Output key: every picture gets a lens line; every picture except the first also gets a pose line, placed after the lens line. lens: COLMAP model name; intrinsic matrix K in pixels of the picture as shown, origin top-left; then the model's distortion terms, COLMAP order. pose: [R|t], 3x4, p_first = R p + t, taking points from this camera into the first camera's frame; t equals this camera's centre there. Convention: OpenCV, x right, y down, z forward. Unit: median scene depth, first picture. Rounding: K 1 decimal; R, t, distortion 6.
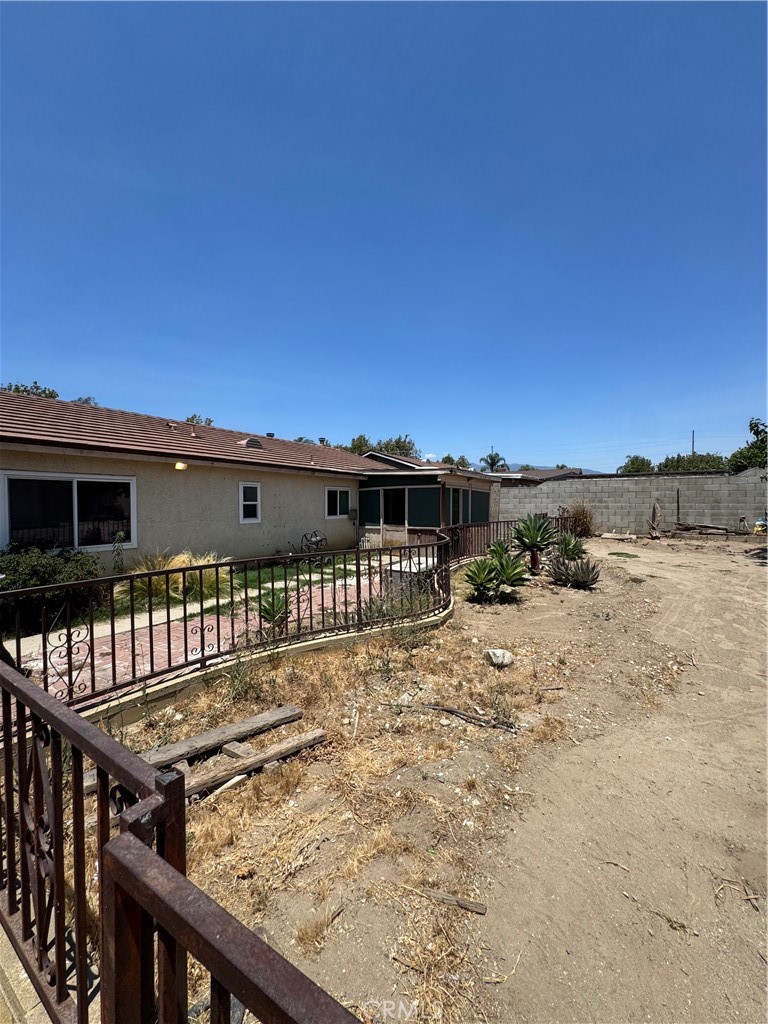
lens RADIAL K [[412.0, 0, 383.2], [0, 412.0, 512.3], [0, 0, 1]] dist [0.000299, -0.000184]
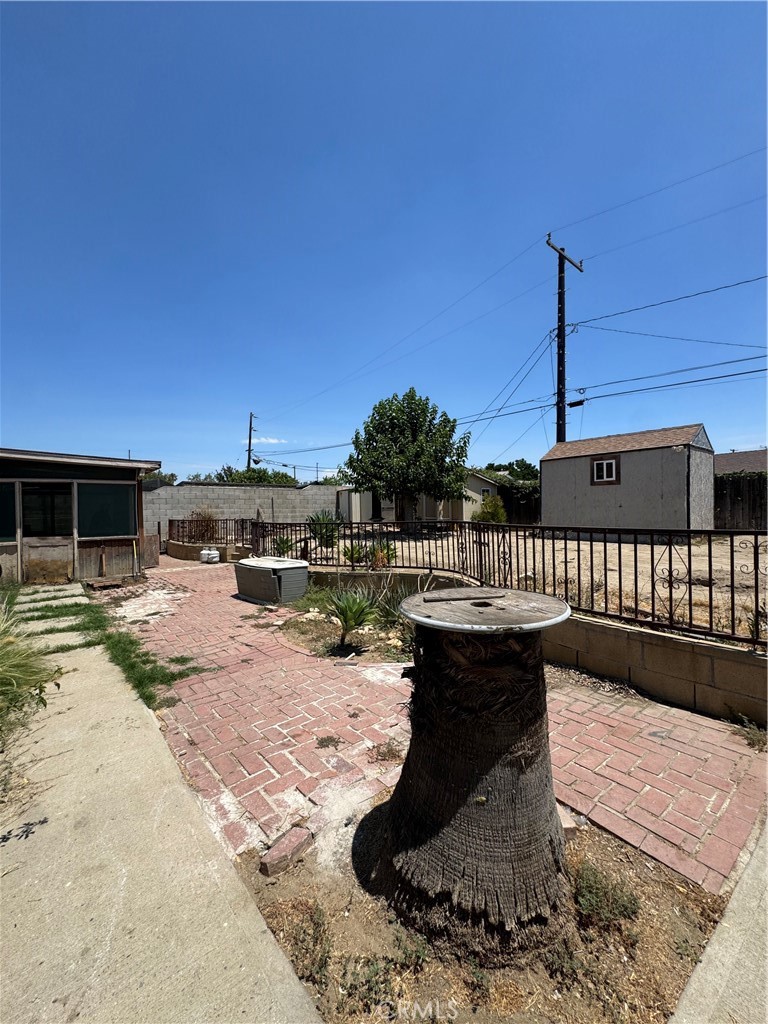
lens RADIAL K [[412.0, 0, 383.2], [0, 412.0, 512.3], [0, 0, 1]] dist [0.000299, -0.000184]
pose [[0.325001, -0.001977, 0.945712, -0.767687], [0.038167, 0.999211, -0.011028, 0.033267], [-0.944943, 0.039679, 0.324820, 0.490307]]
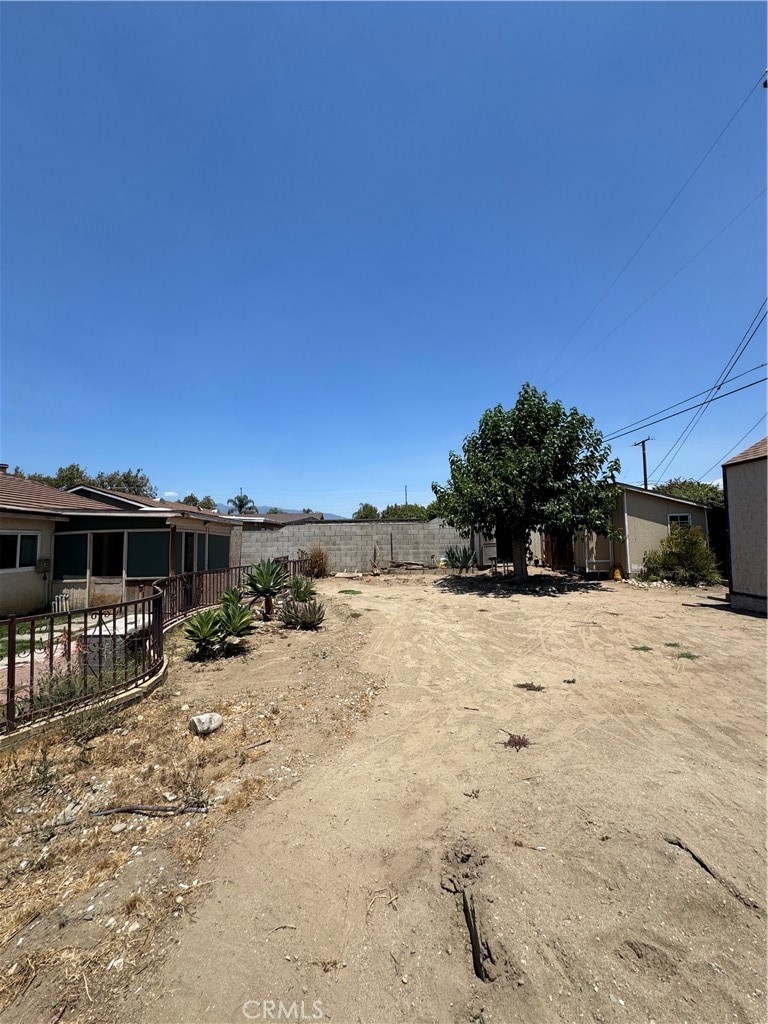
lens RADIAL K [[412.5, 0, 386.4], [0, 412.5, 511.4], [0, 0, 1]] dist [0.001716, -0.000026]
pose [[0.832316, 0.030492, 0.553462, 0.055262], [0.026573, 0.995143, -0.094786, -0.010544], [-0.553664, 0.093598, 0.827463, -0.013910]]
